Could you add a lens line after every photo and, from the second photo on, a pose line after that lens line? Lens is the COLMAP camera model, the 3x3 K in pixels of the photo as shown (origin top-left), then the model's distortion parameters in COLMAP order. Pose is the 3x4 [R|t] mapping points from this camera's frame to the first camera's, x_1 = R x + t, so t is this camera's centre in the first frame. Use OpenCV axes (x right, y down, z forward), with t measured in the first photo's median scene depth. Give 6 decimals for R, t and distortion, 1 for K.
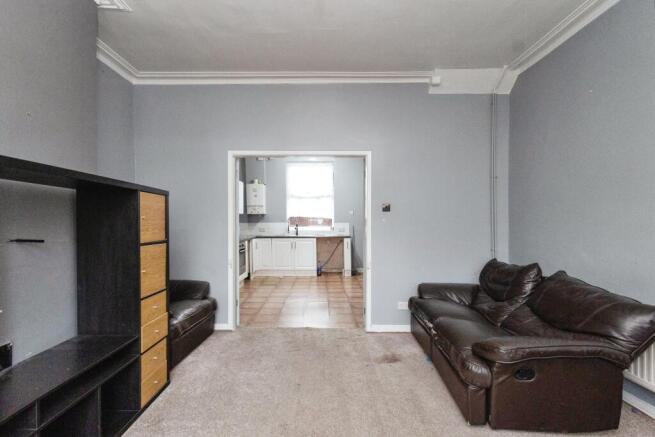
lens RADIAL K [[302.5, 0, 327.5], [0, 302.5, 218.5], [0, 0, 1]] dist [-0.000237, -0.000825]
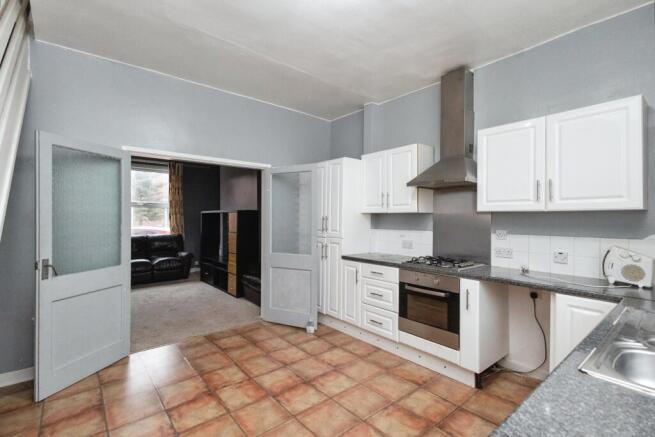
lens RADIAL K [[302.5, 0, 327.5], [0, 302.5, 218.5], [0, 0, 1]] dist [-0.000237, -0.000825]
pose [[-0.771804, -0.002643, -0.635855, 0.258563], [0.002937, 0.999966, -0.007722, -0.010046], [0.635854, -0.007827, -0.771770, 2.221124]]
